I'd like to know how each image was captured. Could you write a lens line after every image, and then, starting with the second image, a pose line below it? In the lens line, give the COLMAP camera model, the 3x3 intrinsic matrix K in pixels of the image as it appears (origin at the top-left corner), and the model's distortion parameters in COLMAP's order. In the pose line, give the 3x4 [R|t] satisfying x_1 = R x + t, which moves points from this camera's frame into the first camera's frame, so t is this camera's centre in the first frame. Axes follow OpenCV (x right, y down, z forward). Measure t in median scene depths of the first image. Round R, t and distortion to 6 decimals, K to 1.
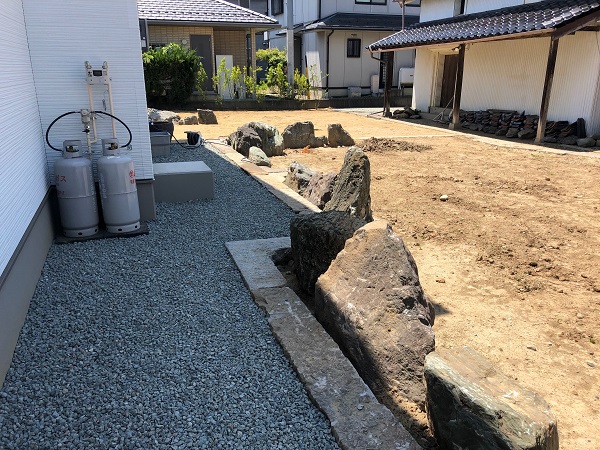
lens RADIAL K [[489.1, 0, 299.0], [0, 489.1, 224.0], [0, 0, 1]] dist [0.046405, -0.044863]
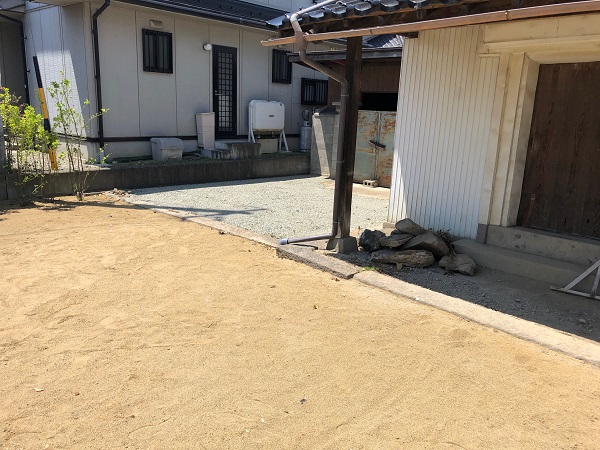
lens RADIAL K [[489.1, 0, 299.1], [0, 489.1, 226.4], [0, 0, 1]] dist [0.046405, -0.044863]
pose [[0.890467, -0.077334, 0.448428, 0.013376], [0.103121, 0.994110, -0.033333, -0.171942], [-0.443209, 0.075924, 0.893197, 0.554798]]
